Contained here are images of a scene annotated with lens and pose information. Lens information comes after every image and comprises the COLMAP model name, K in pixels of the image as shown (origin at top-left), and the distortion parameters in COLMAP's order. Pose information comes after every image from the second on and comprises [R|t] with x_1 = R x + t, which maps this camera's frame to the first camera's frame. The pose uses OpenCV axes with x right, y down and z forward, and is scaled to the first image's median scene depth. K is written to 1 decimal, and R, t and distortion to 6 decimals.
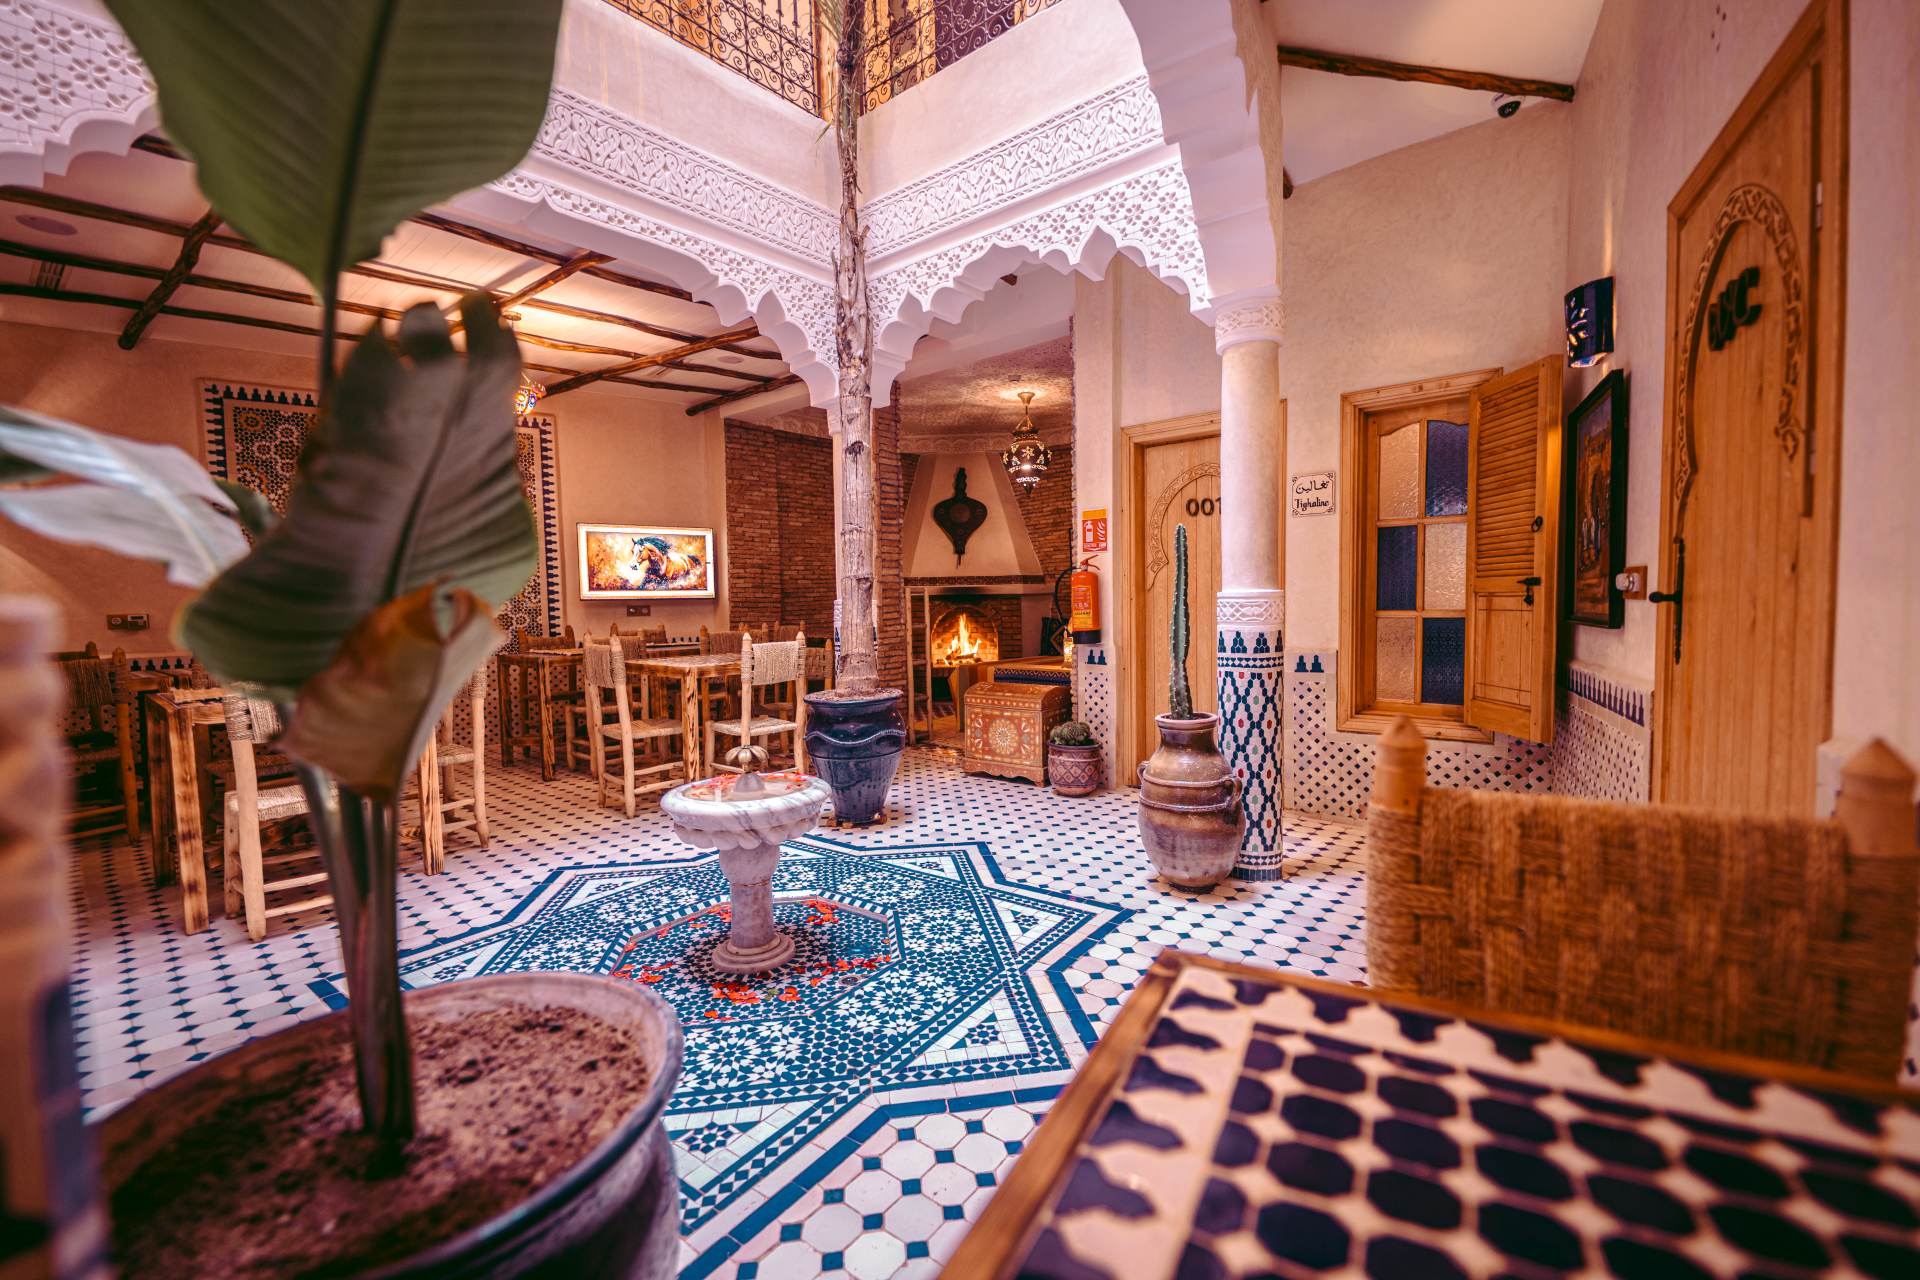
lens RADIAL K [[769.2, 0, 960.0], [0, 769.2, 640.0], [0, 0, 1]] dist [0.017015, -0.009287]
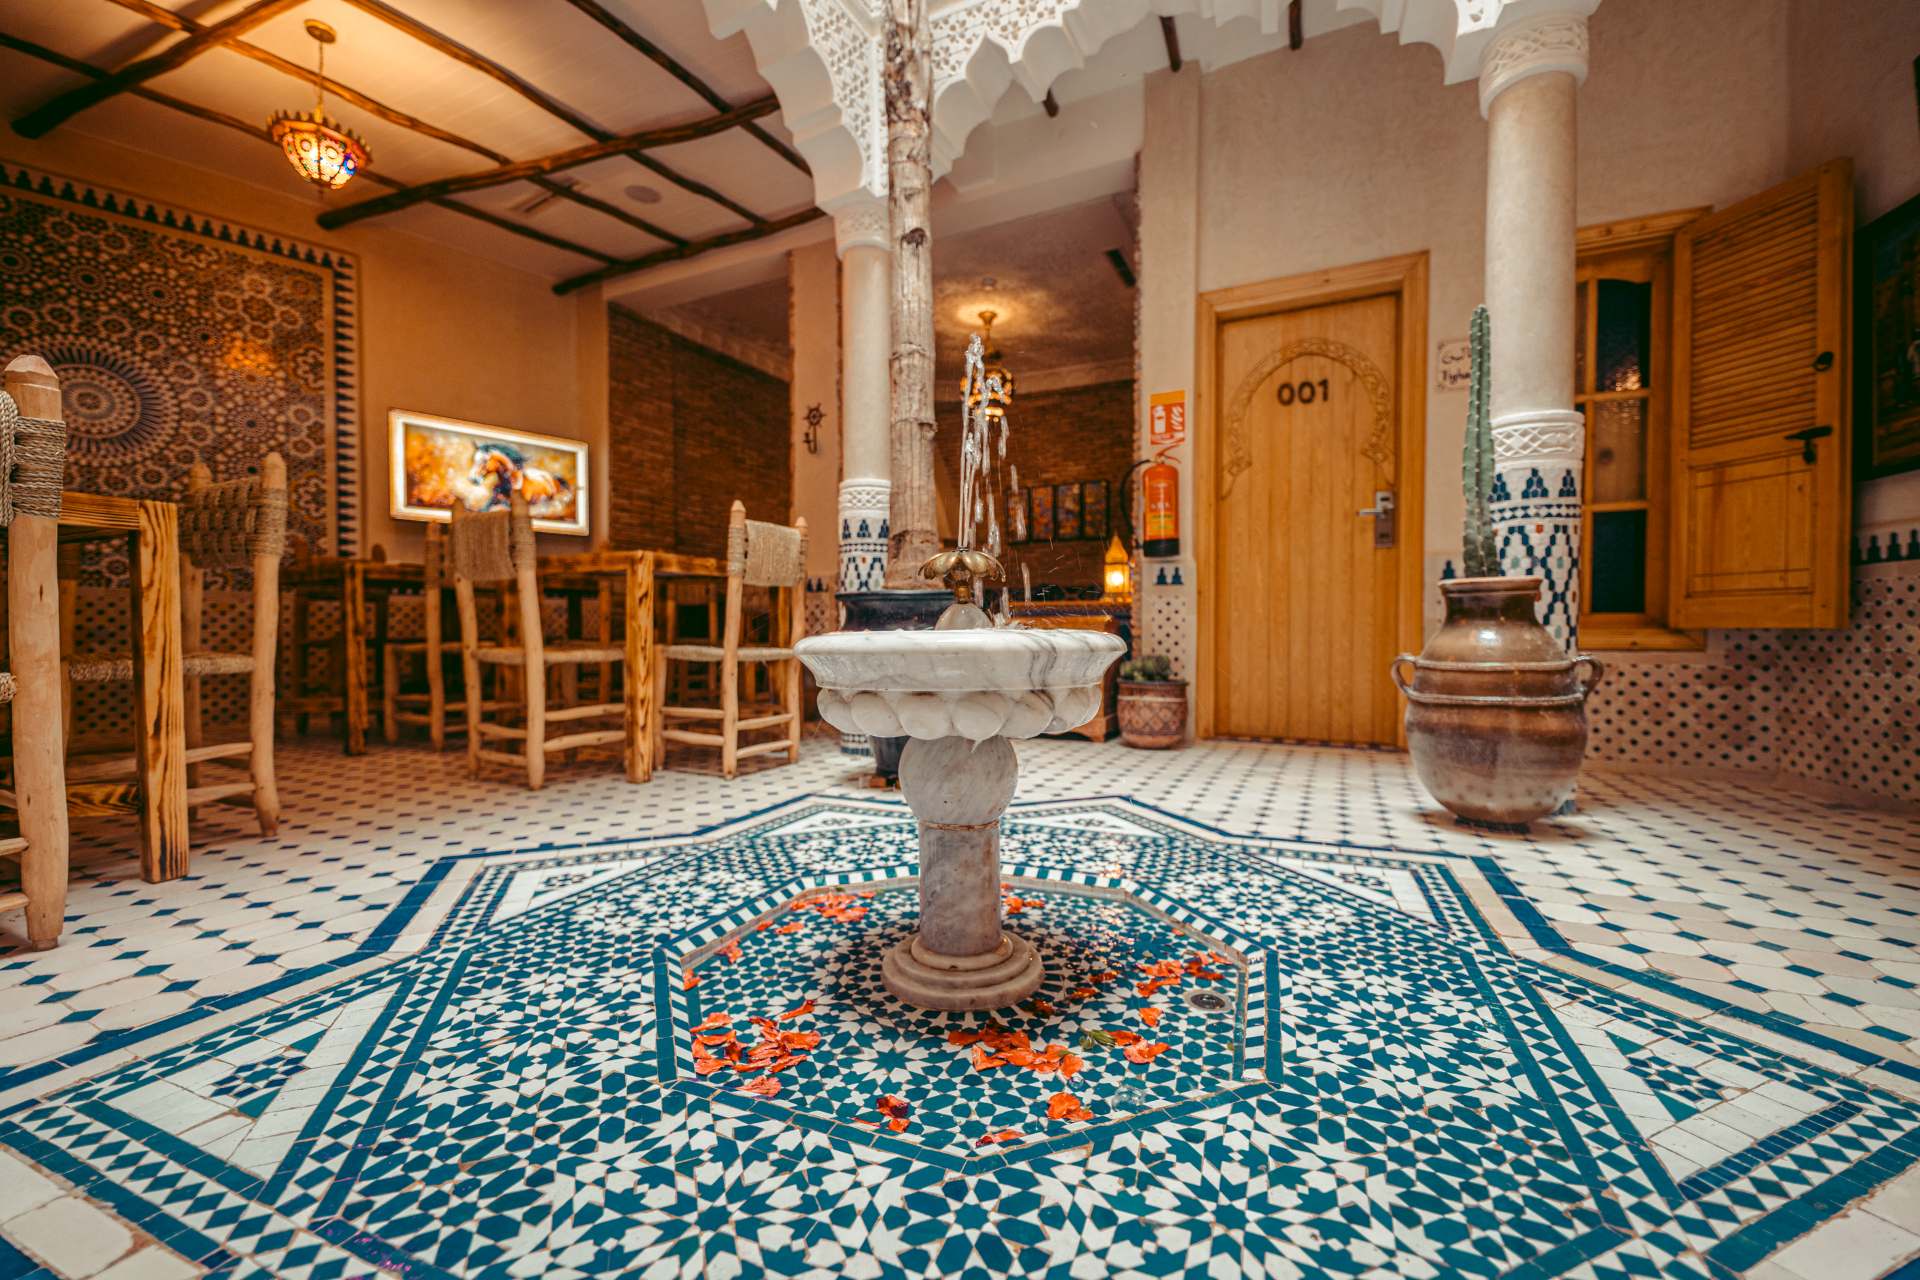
lens RADIAL K [[766.0, 0, 957.3], [0, 766.0, 640.8], [0, 0, 1]] dist [0.016552, -0.010178]
pose [[0.971726, 0.013797, 0.235708, -0.266688], [-0.005065, 0.999280, -0.037614, 0.144584], [-0.236057, 0.035357, 0.971096, 0.346432]]
